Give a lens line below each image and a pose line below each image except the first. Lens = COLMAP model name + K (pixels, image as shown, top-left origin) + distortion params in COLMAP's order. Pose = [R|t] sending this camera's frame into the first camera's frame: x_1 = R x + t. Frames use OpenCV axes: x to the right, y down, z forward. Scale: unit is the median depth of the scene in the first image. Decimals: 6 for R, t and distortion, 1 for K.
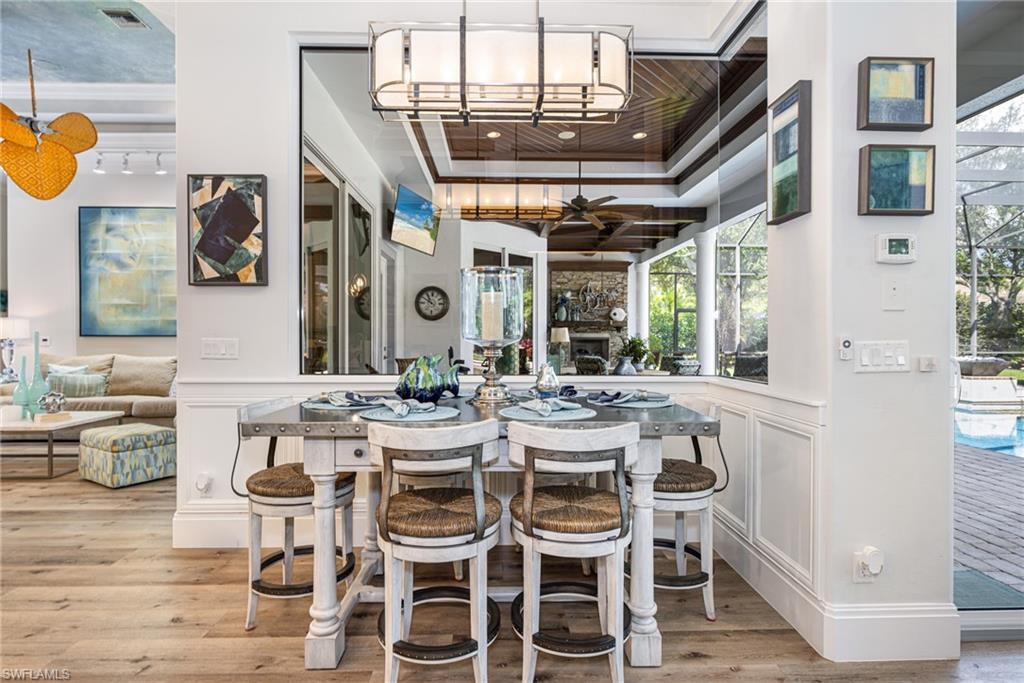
lens RADIAL K [[514.5, 0, 508.7], [0, 514.5, 336.8], [0, 0, 1]] dist [-0.001453, -0.000514]
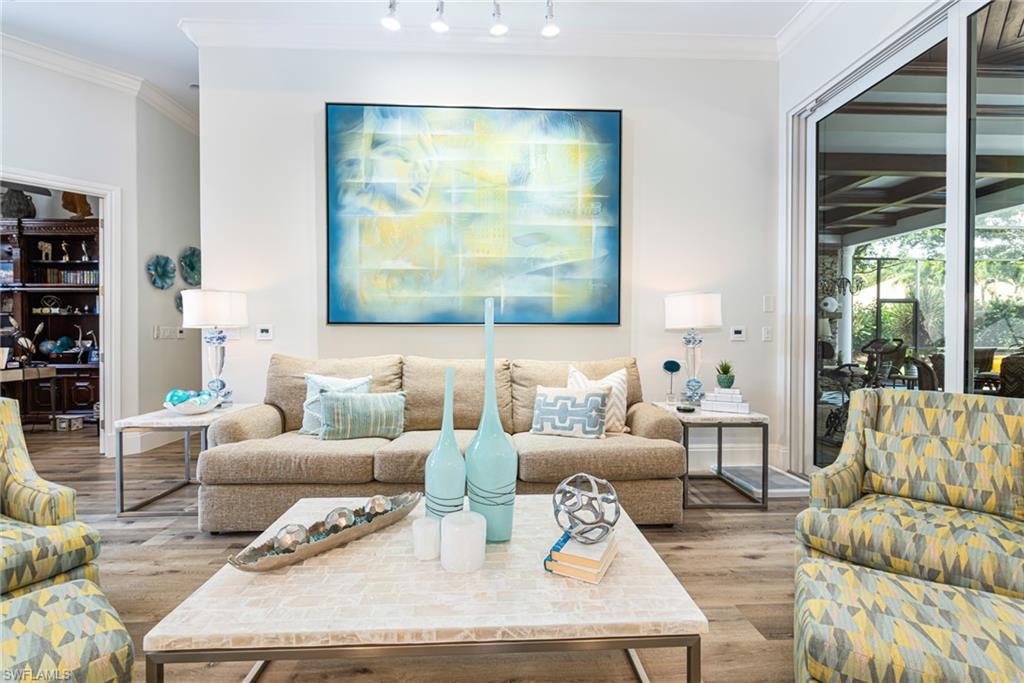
lens RADIAL K [[459.6, 0, 510.3], [0, 459.6, 336.3], [0, 0, 1]] dist [0.000871, 0.000162]
pose [[0.999802, -0.000368, 0.019887, -0.634921], [0.000304, 0.999995, 0.003239, 0.010967], [-0.019888, -0.003233, 0.999797, 0.469797]]
